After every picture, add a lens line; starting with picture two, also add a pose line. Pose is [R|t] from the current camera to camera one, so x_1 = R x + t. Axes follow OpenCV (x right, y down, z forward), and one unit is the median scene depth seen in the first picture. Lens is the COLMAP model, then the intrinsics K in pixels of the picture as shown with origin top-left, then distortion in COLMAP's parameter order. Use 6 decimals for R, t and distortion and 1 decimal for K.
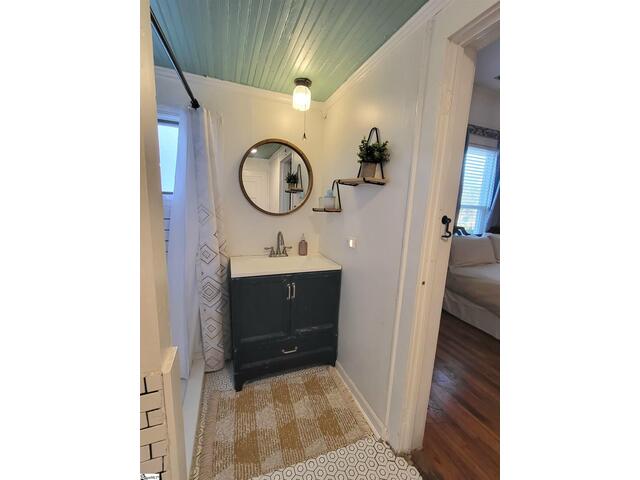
lens RADIAL K [[229.7, 0, 317.6], [0, 229.7, 243.9], [0, 0, 1]] dist [0.000462, 0.000045]
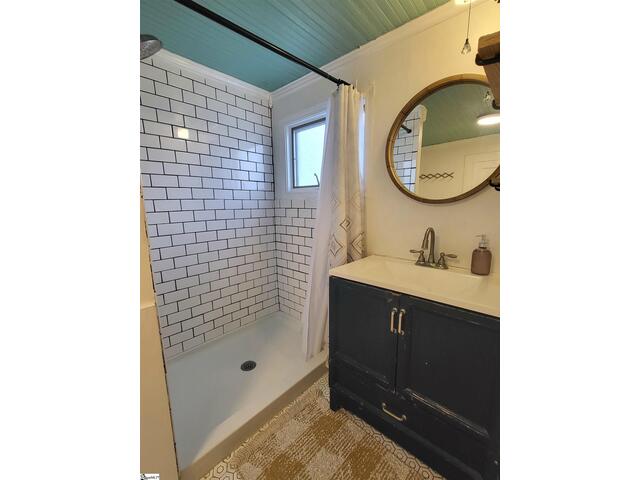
lens RADIAL K [[229.7, 0, 317.6], [0, 229.7, 243.9], [0, 0, 1]] dist [0.000462, 0.000045]
pose [[0.442210, 0.109721, -0.890175, 0.252885], [-0.125761, 0.990270, 0.059585, -0.007559], [0.888051, 0.085601, 0.451705, 0.407103]]
